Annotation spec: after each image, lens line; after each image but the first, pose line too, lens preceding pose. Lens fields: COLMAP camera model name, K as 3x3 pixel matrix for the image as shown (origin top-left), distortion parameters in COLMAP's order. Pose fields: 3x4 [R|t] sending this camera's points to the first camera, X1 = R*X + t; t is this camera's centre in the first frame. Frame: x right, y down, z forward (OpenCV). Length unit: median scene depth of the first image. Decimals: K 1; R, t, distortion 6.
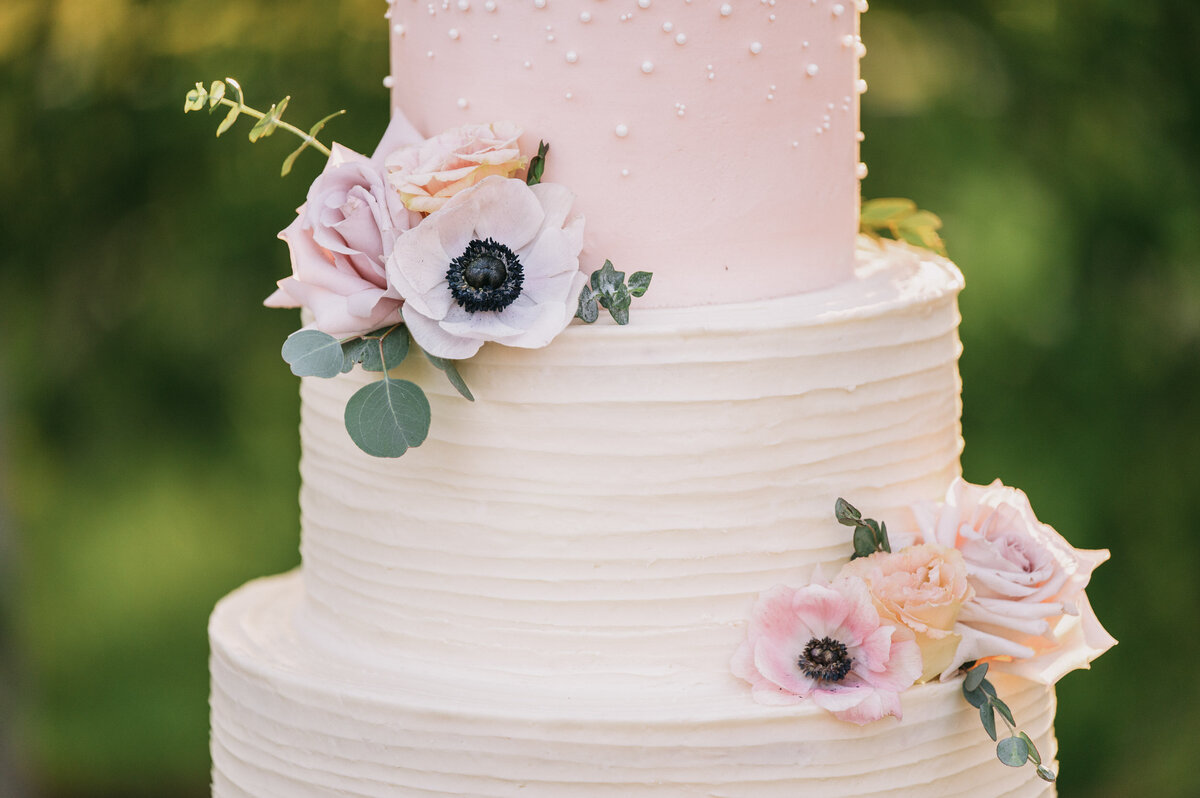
lens RADIAL K [[6866.3, 0, 599.7], [0, 6866.3, 398.8], [0, 0, 1]] dist [-0.926500, 0.000000]
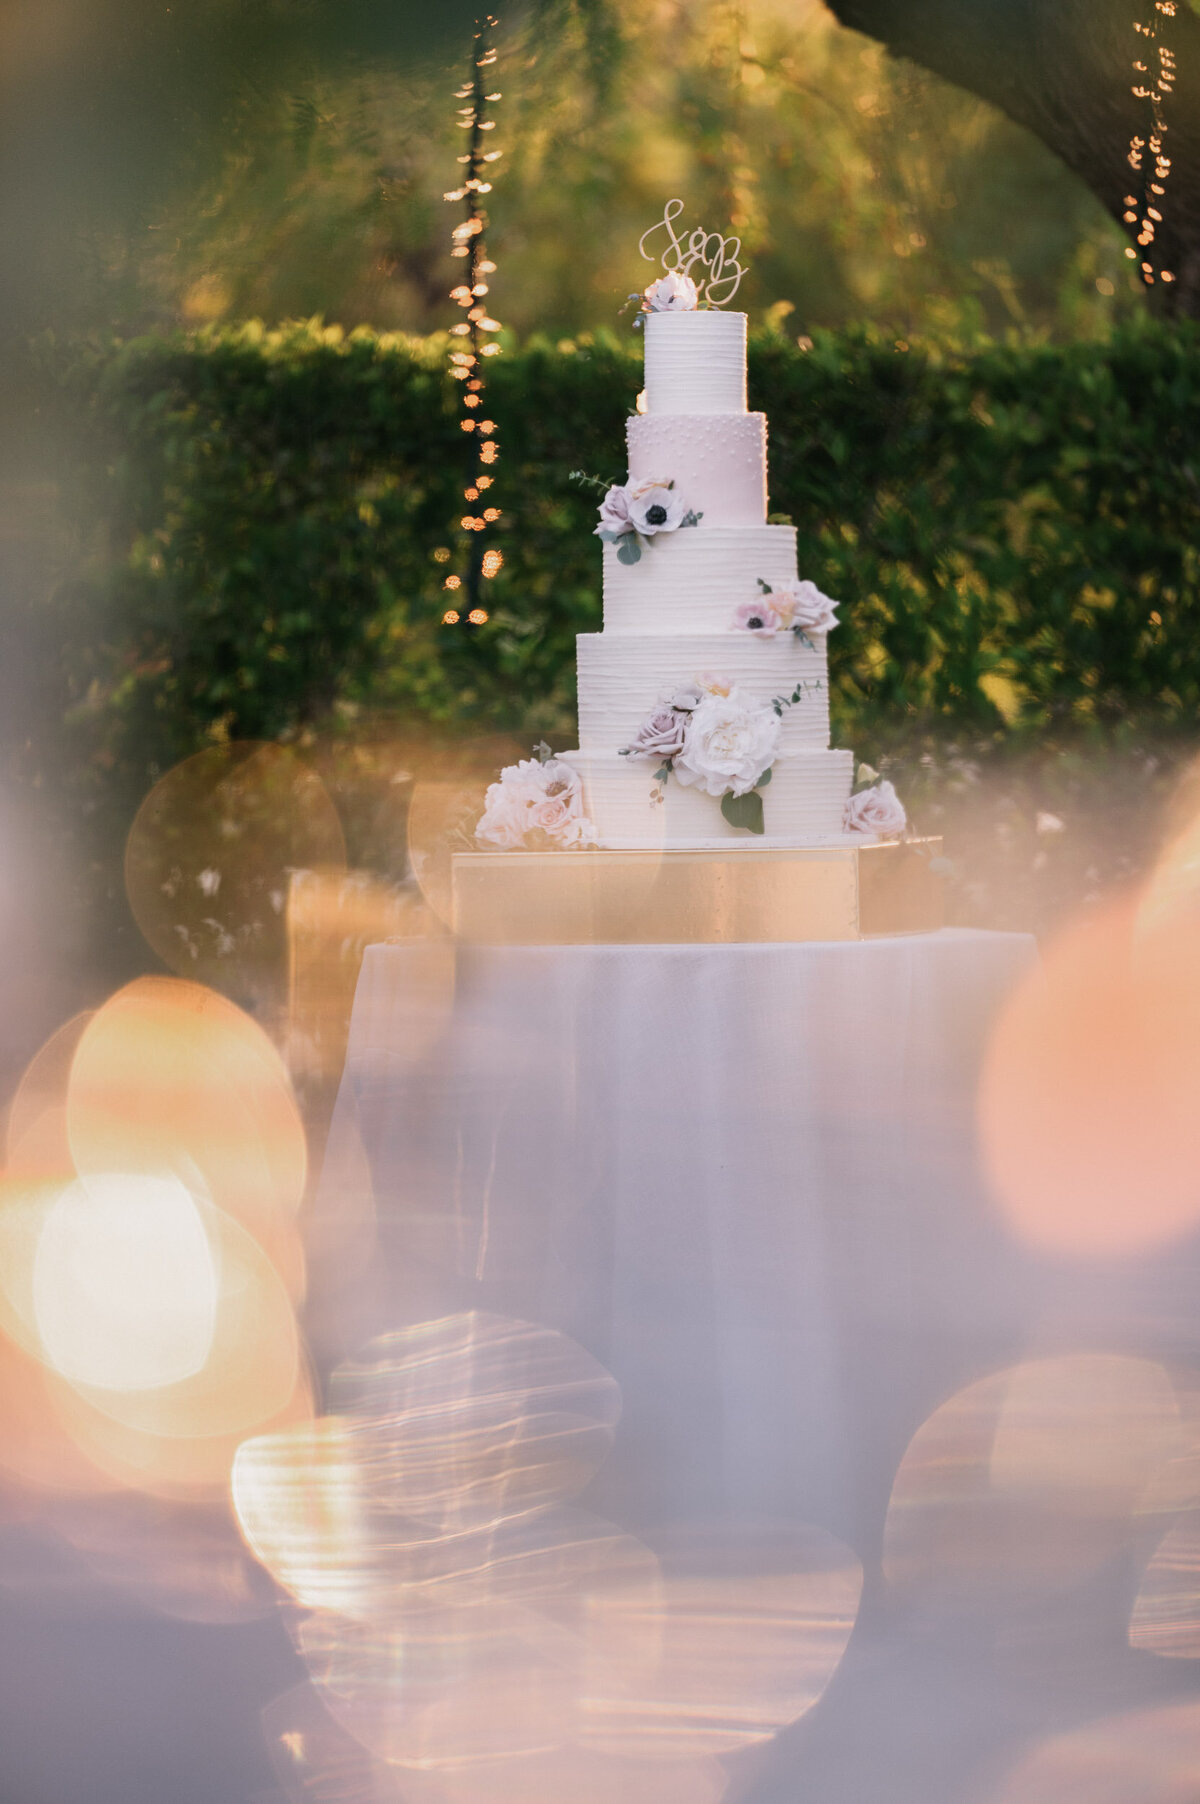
lens RADIAL K [[10322.3, 0, 600.3], [0, 10322.3, 902.1], [0, 0, 1]] dist [-0.926500, 0.000000]
pose [[0.999475, -0.014023, -0.029201, 0.105862], [0.009267, 0.987546, -0.157057, 1.005739], [0.031040, 0.156704, 0.987158, -4.180633]]
